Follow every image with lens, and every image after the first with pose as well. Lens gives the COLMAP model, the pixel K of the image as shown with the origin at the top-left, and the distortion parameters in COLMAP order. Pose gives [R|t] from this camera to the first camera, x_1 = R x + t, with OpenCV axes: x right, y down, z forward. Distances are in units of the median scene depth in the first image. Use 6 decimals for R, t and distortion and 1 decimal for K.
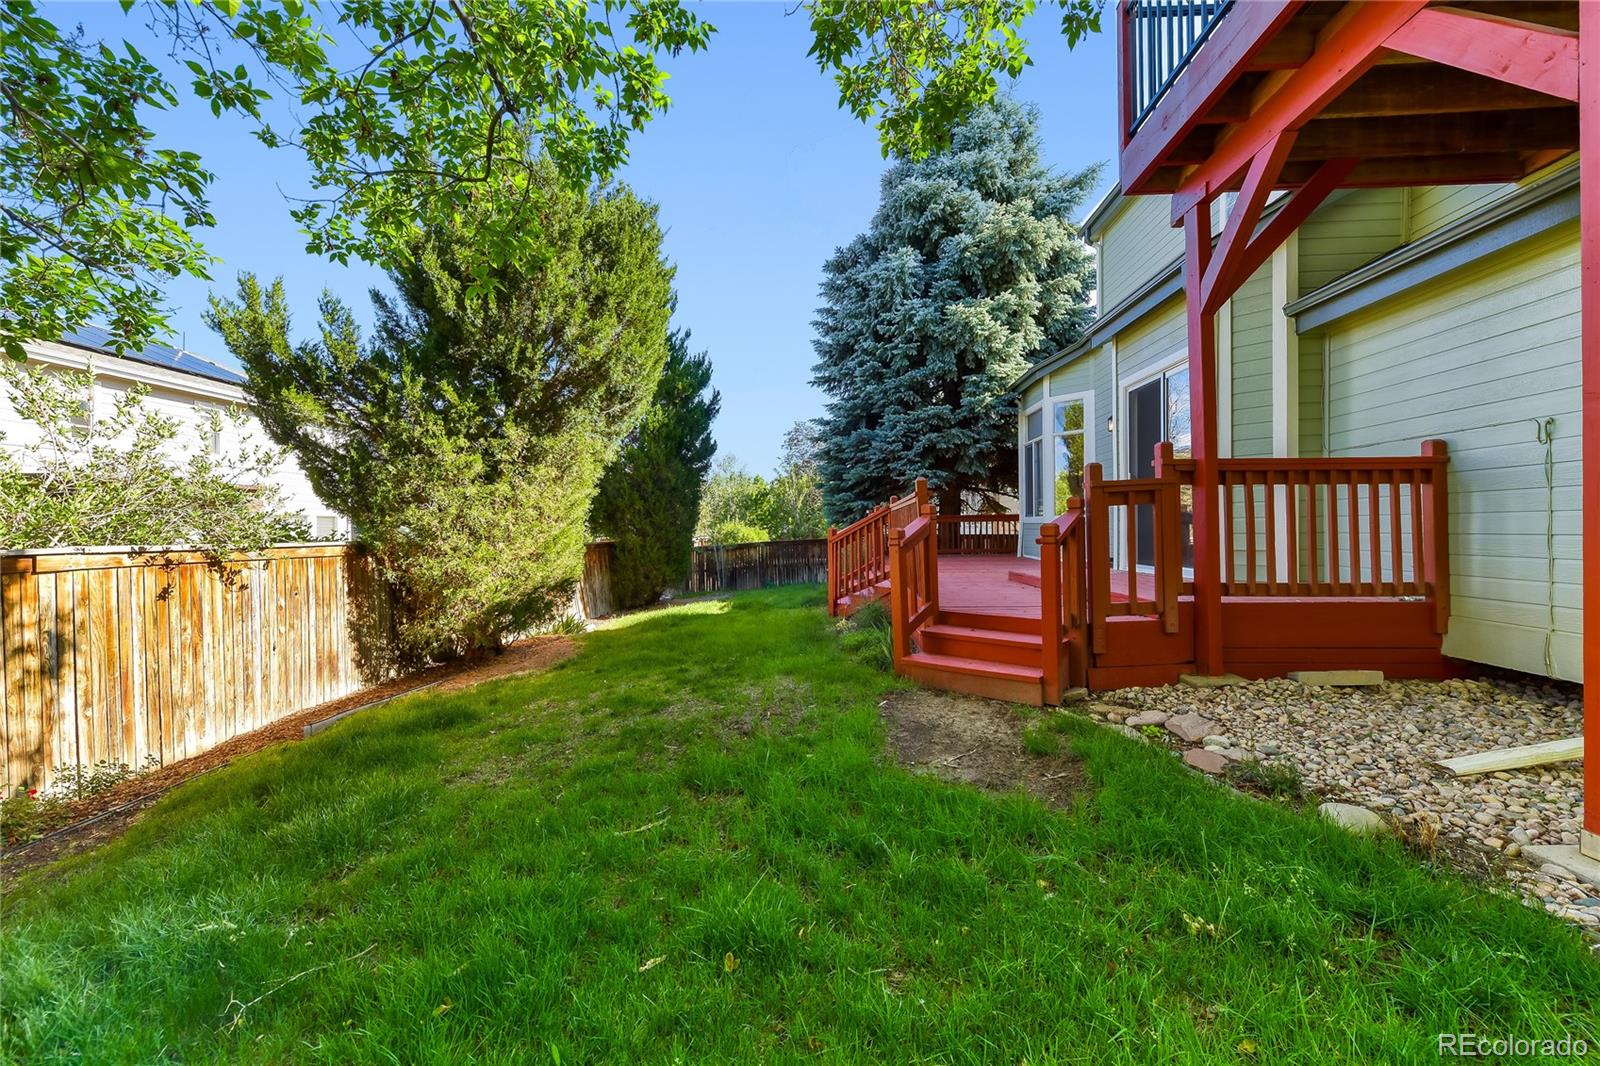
lens RADIAL K [[627.6, 0, 809.4], [0, 627.6, 533.6], [0, 0, 1]] dist [-0.004232, -0.000284]
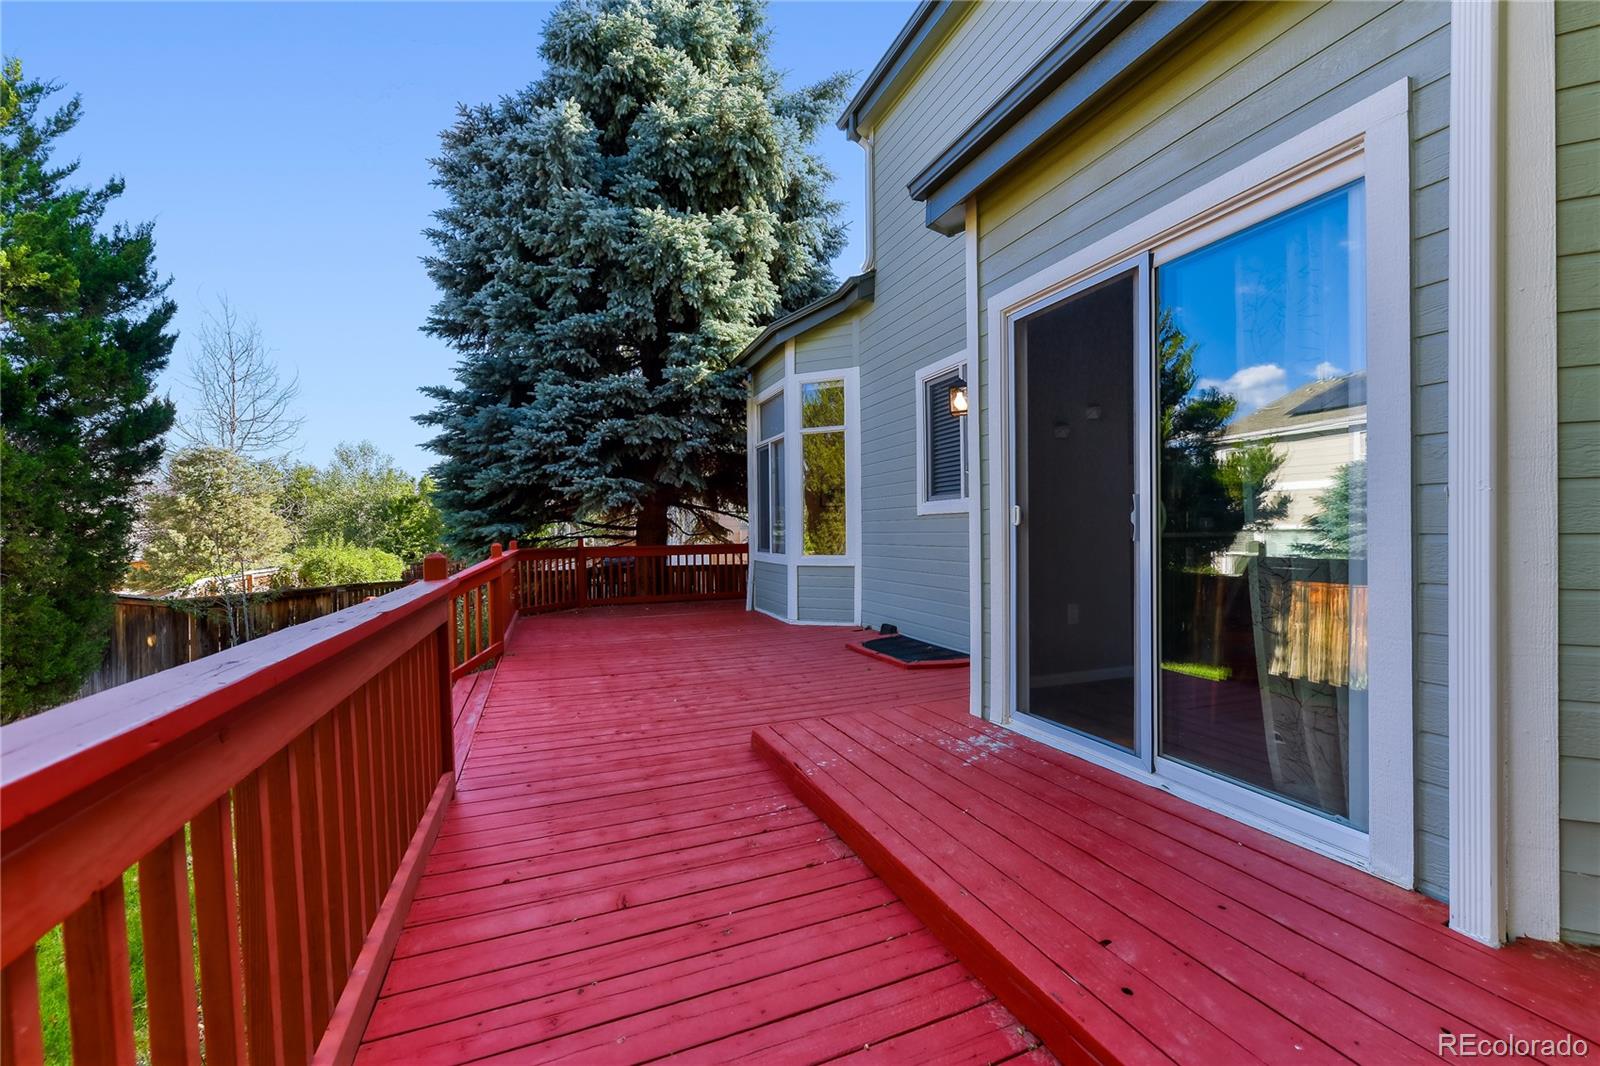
lens RADIAL K [[627.6, 0, 805.3], [0, 627.6, 533.3], [0, 0, 1]] dist [-0.004232, -0.000284]
pose [[0.906652, -0.001947, 0.421875, 0.101703], [0.005916, 0.999950, -0.008100, -0.039928], [-0.421838, 0.009840, 0.906618, 0.354459]]
